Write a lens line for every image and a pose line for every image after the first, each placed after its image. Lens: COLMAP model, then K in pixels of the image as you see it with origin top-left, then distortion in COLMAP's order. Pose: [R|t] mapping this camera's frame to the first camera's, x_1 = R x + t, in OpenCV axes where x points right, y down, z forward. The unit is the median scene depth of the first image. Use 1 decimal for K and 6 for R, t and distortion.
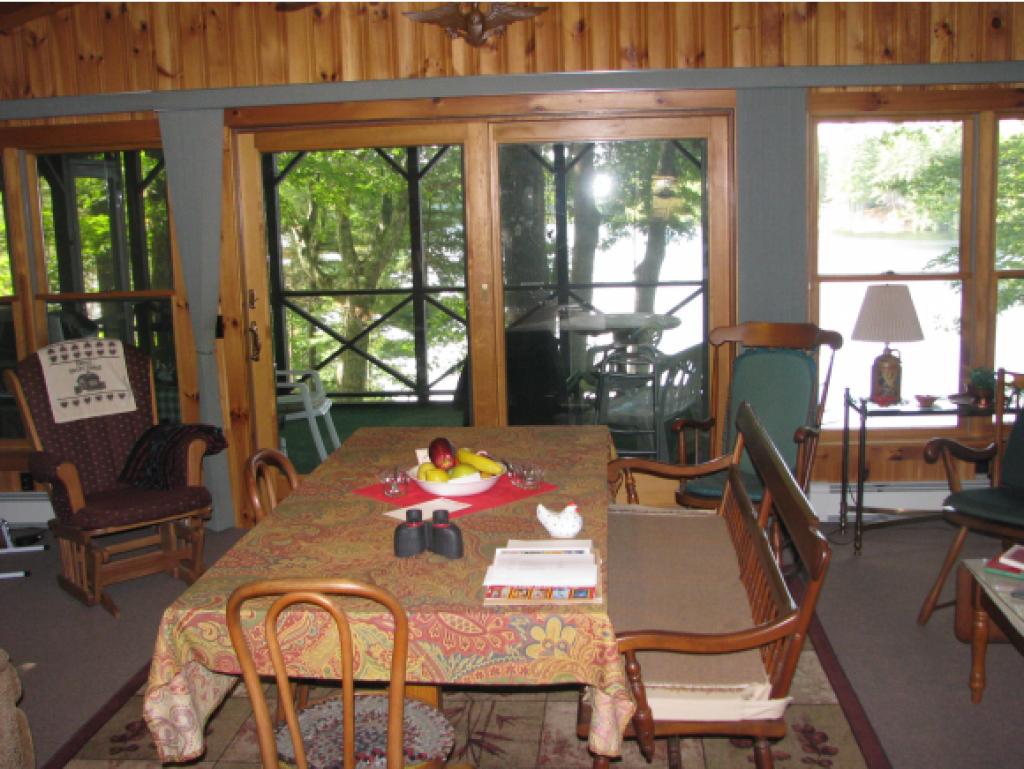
lens RADIAL K [[1128.0, 0, 511.6], [0, 1128.0, 382.2], [0, 0, 1]] dist [-0.088949, 0.000000]
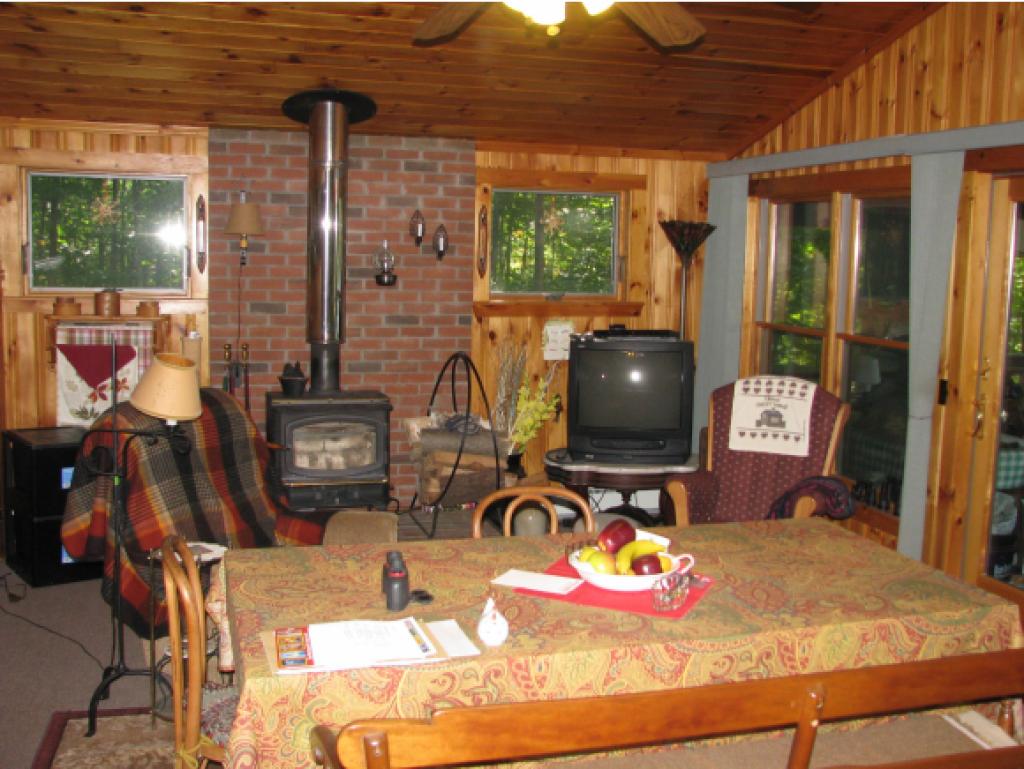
lens RADIAL K [[1128.0, 0, 509.2], [0, 1128.0, 383.1], [0, 0, 1]] dist [-0.088949, 0.000000]
pose [[0.367019, 0.157410, -0.916798, 0.477532], [-0.186541, 0.978012, 0.093242, -0.083760], [0.911318, 0.136799, 0.388312, 0.374243]]
